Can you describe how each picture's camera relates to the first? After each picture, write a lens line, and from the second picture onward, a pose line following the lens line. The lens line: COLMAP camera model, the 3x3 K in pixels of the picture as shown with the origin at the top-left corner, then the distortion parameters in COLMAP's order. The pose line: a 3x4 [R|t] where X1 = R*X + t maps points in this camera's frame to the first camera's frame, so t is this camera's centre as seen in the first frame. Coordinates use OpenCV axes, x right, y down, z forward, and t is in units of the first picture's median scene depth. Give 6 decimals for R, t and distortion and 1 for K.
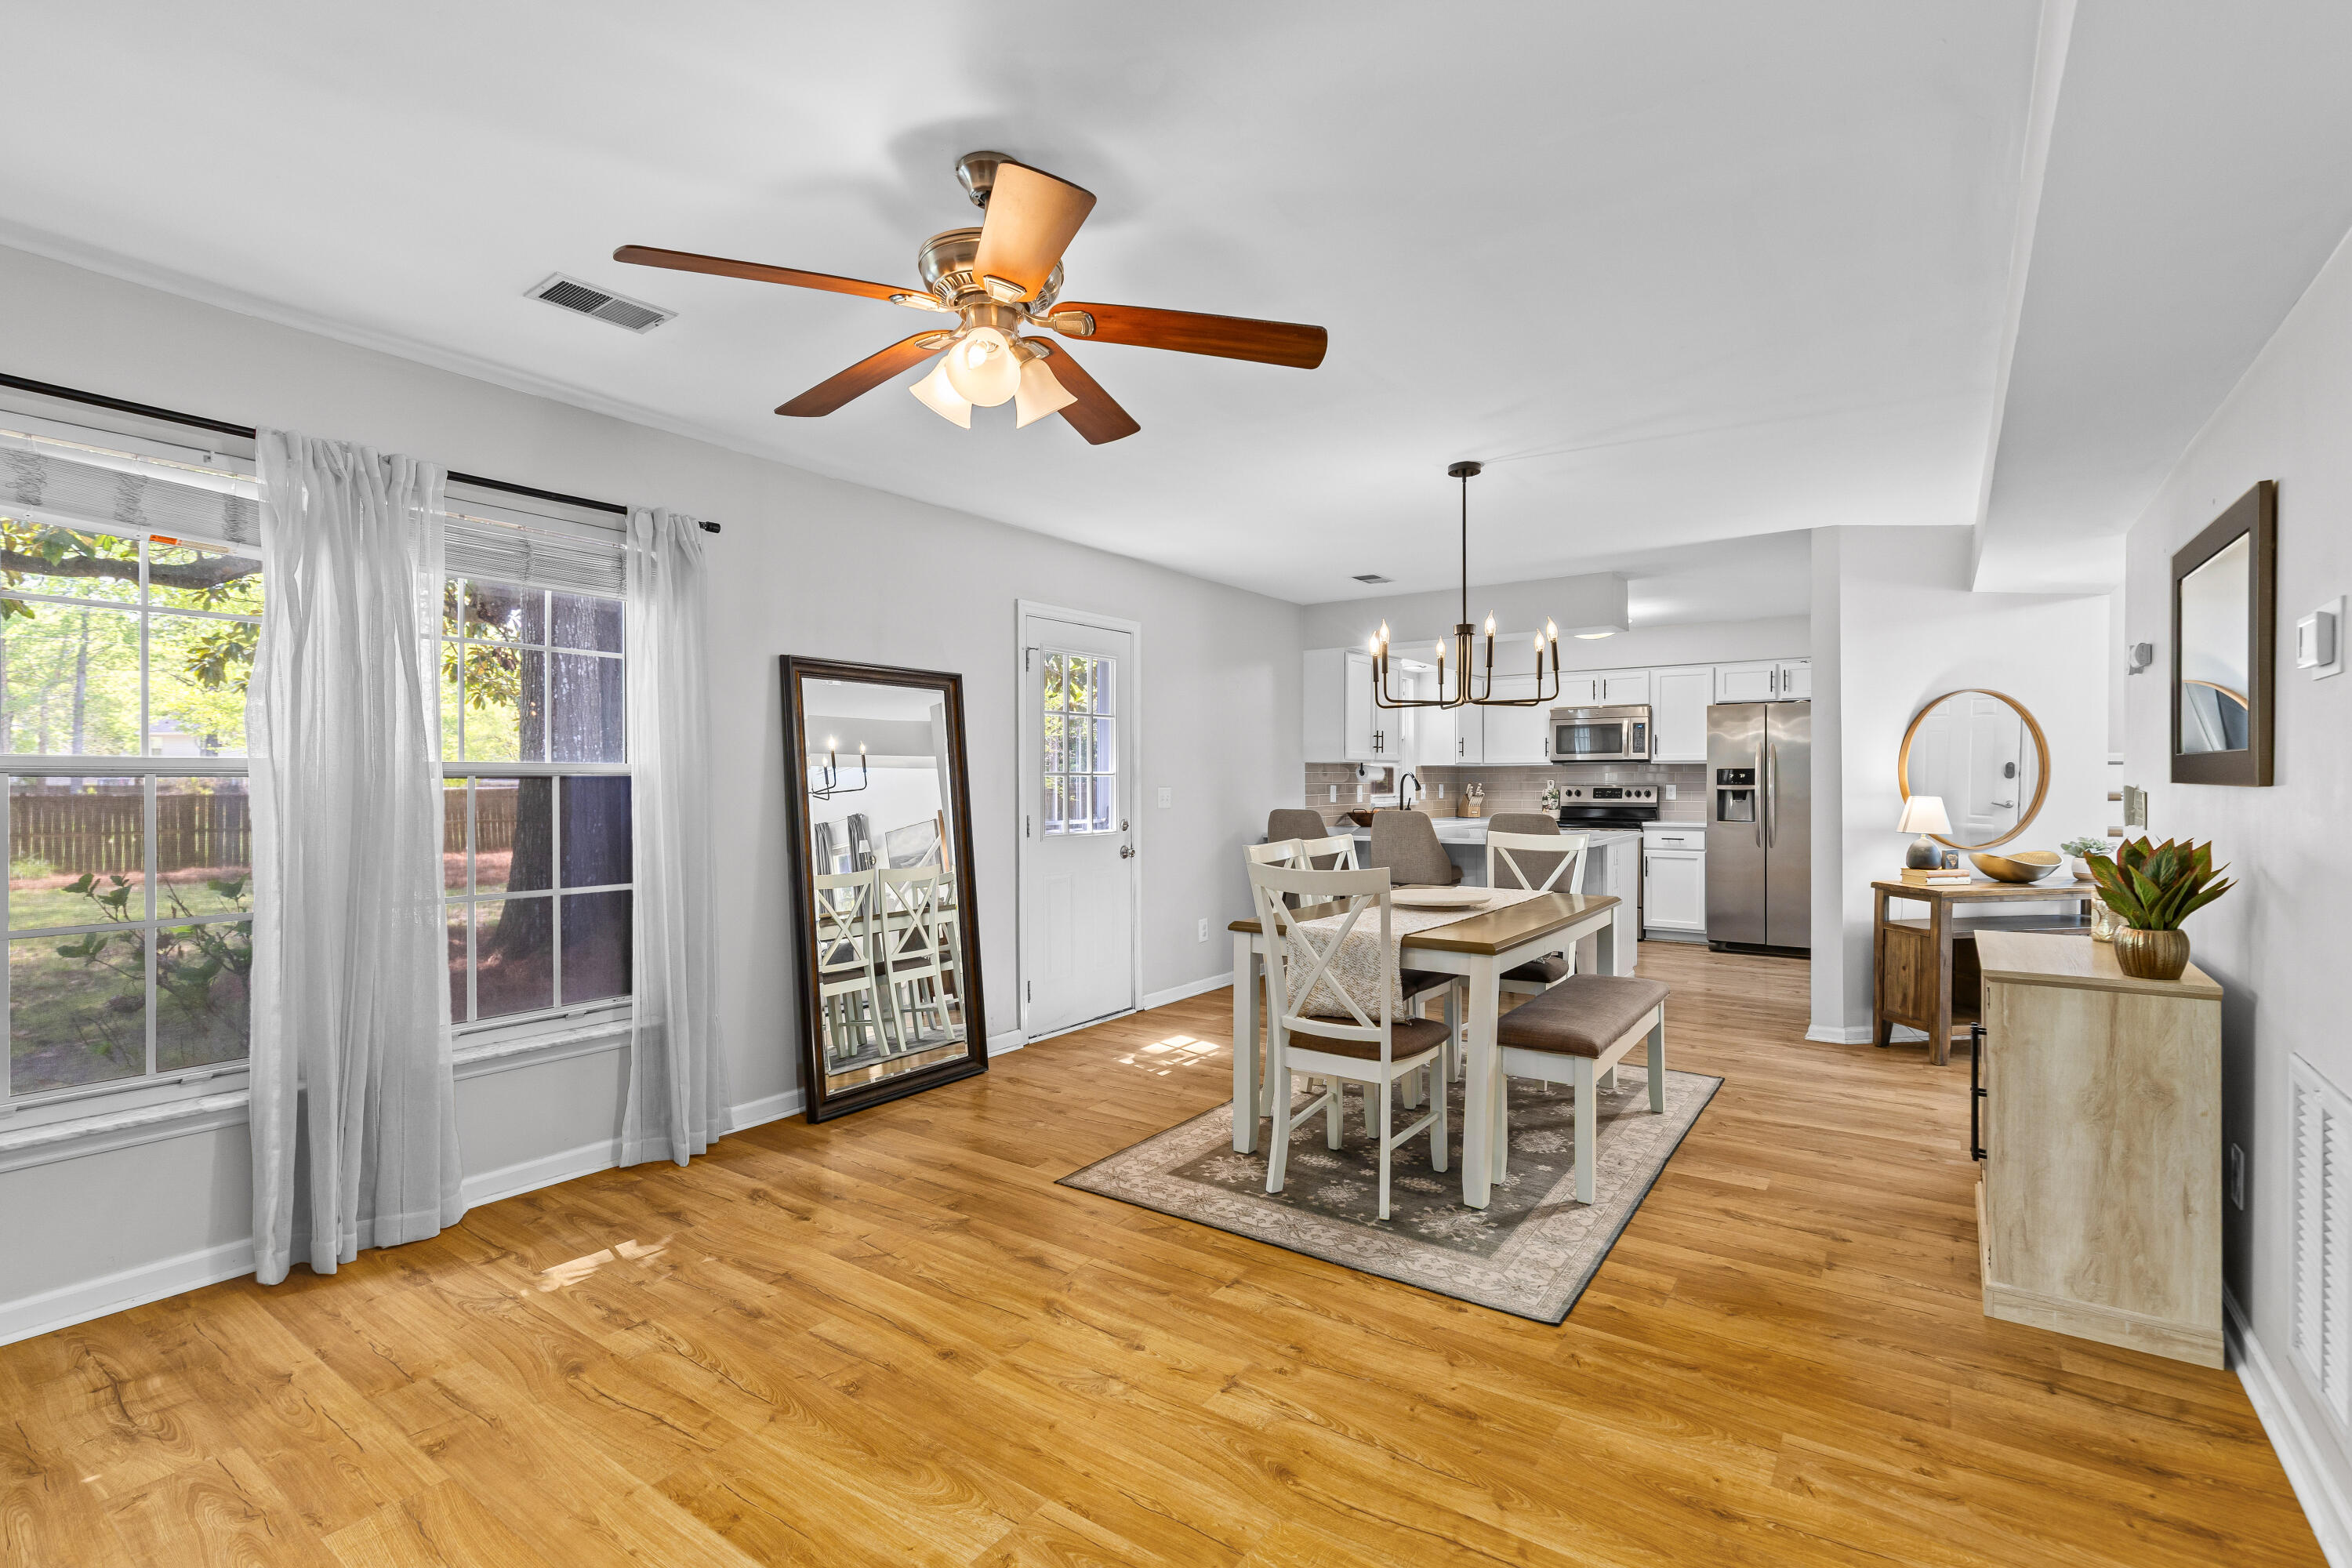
lens RADIAL K [[1058.1, 0, 1181.1], [0, 1058.1, 790.7], [0, 0, 1]] dist [0.001879, -0.000279]
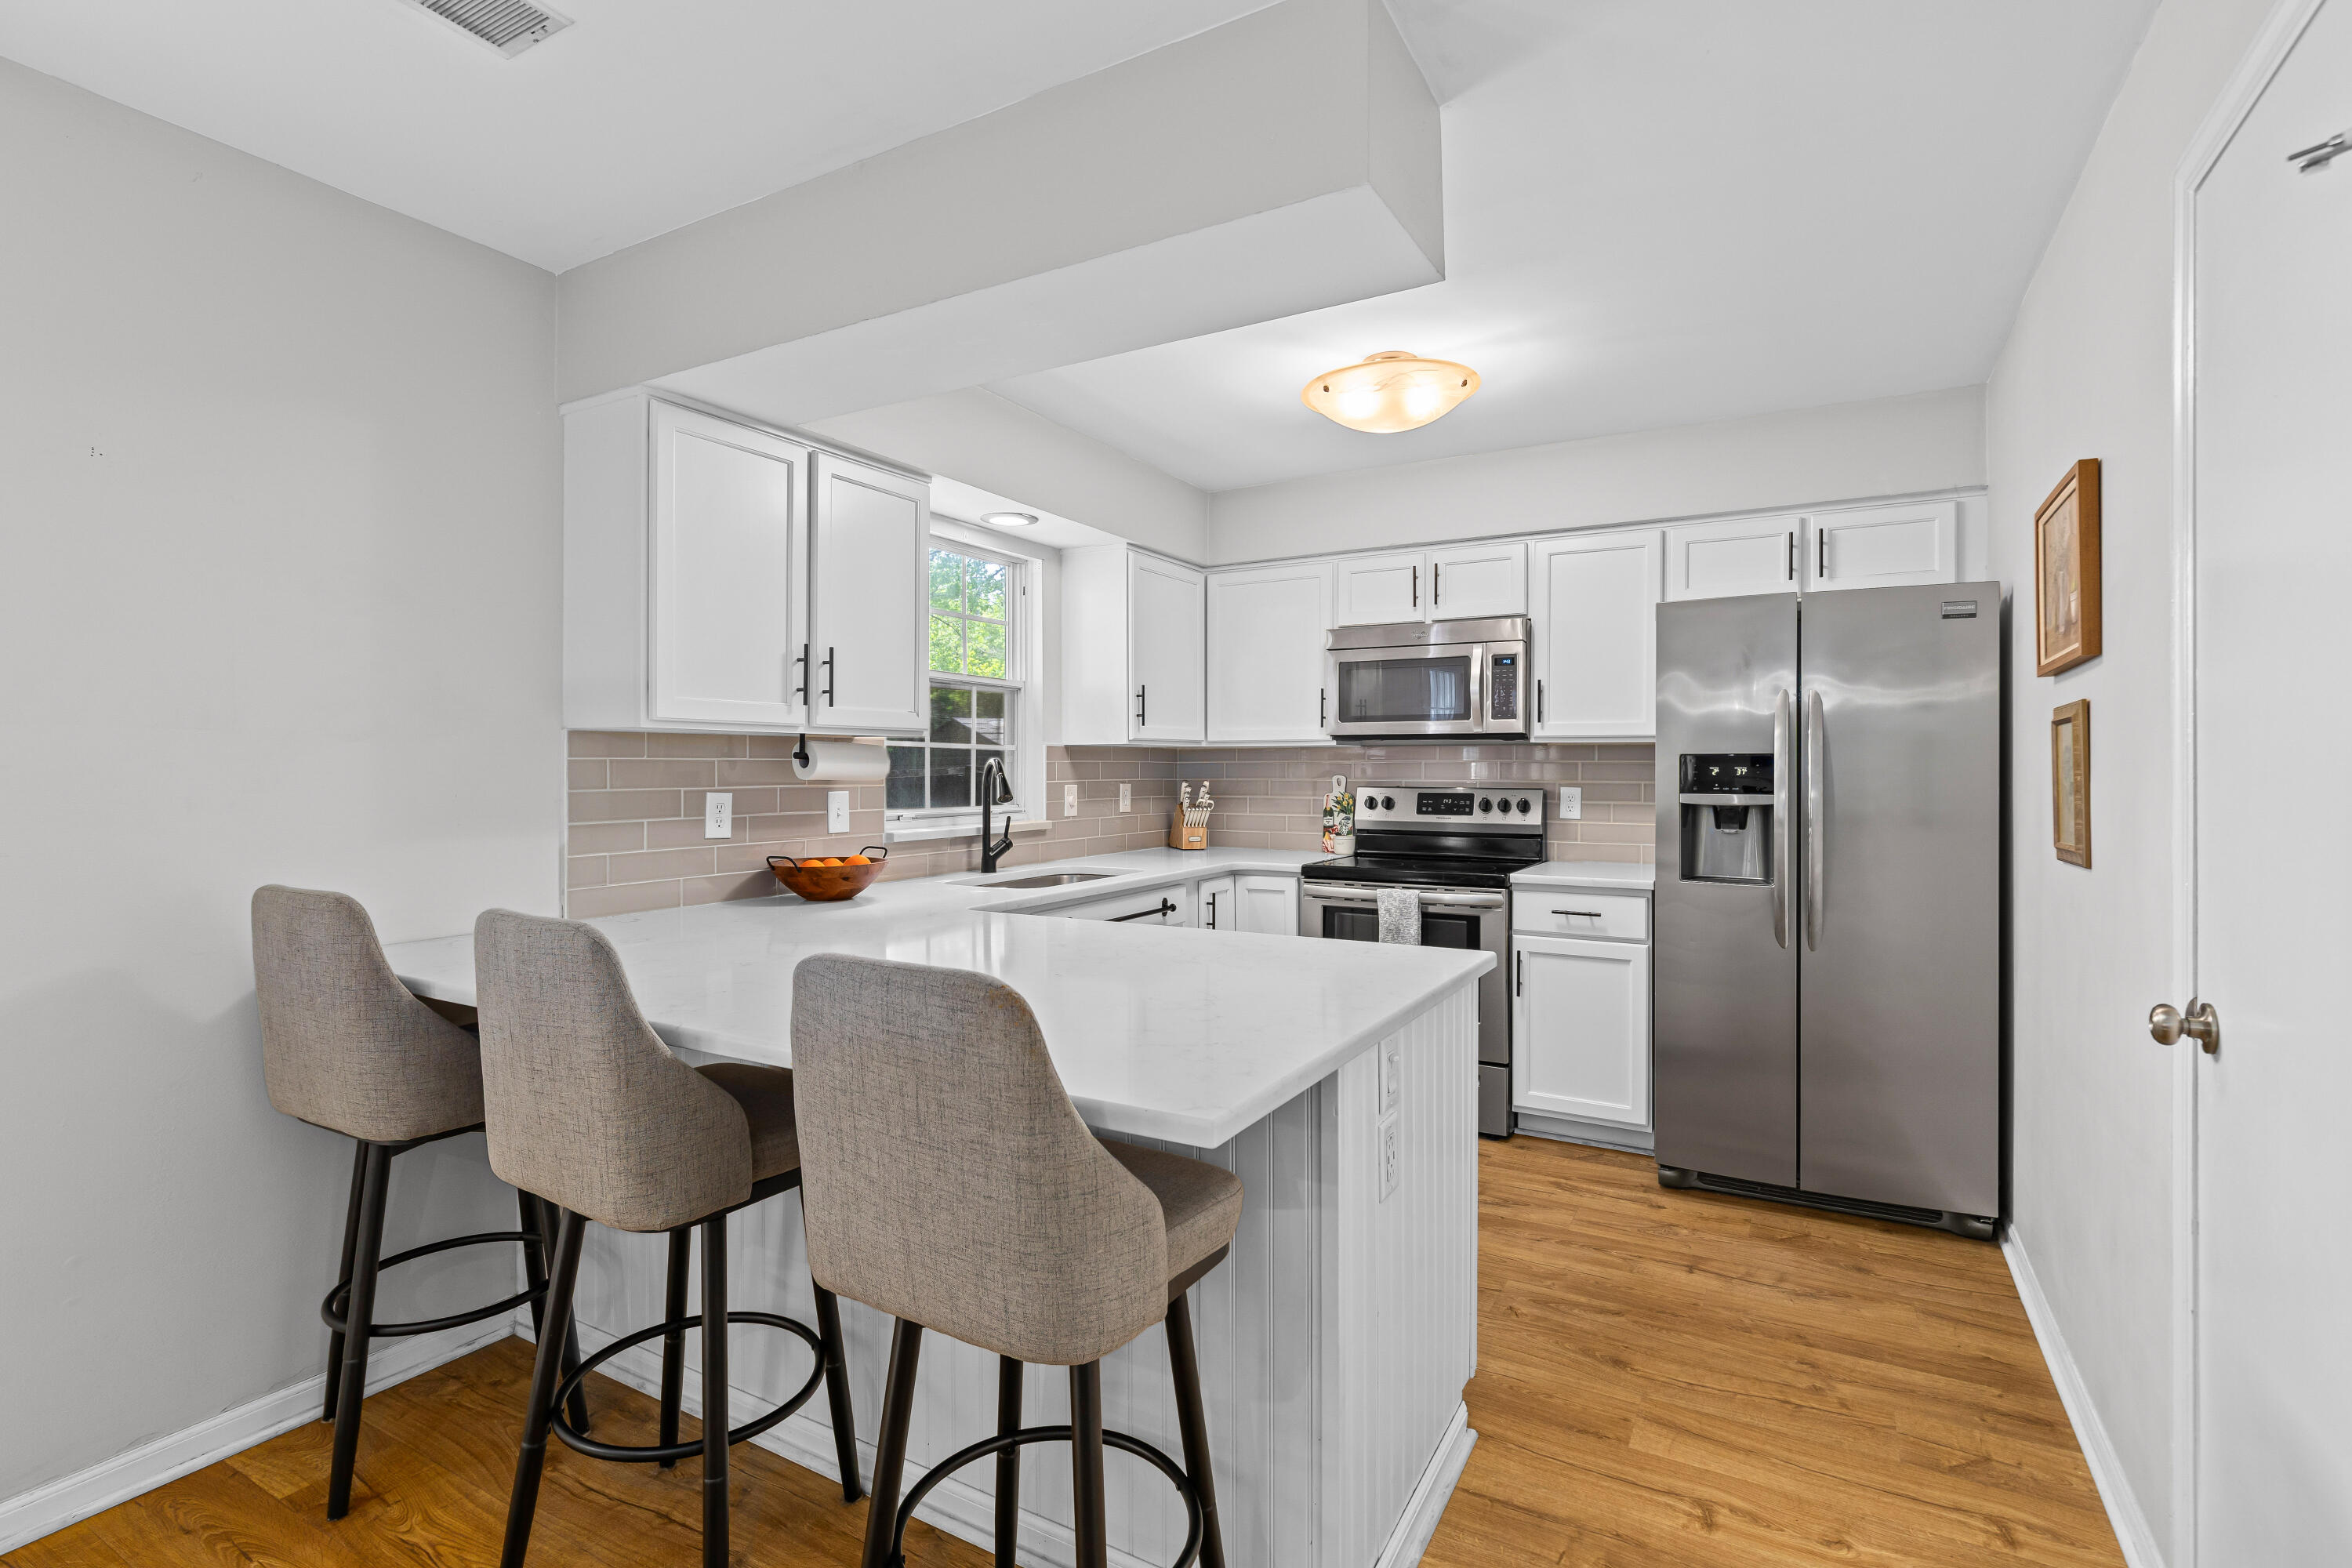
lens RADIAL K [[1113.0, 0, 1175.0], [0, 1113.0, 773.9], [0, 0, 1]] dist [-0.001060, -0.000106]
pose [[0.995144, 0.003046, 0.098380, 0.239550], [-0.002646, 0.999988, -0.004197, -0.009333], [-0.098392, 0.003917, 0.995140, 0.526099]]
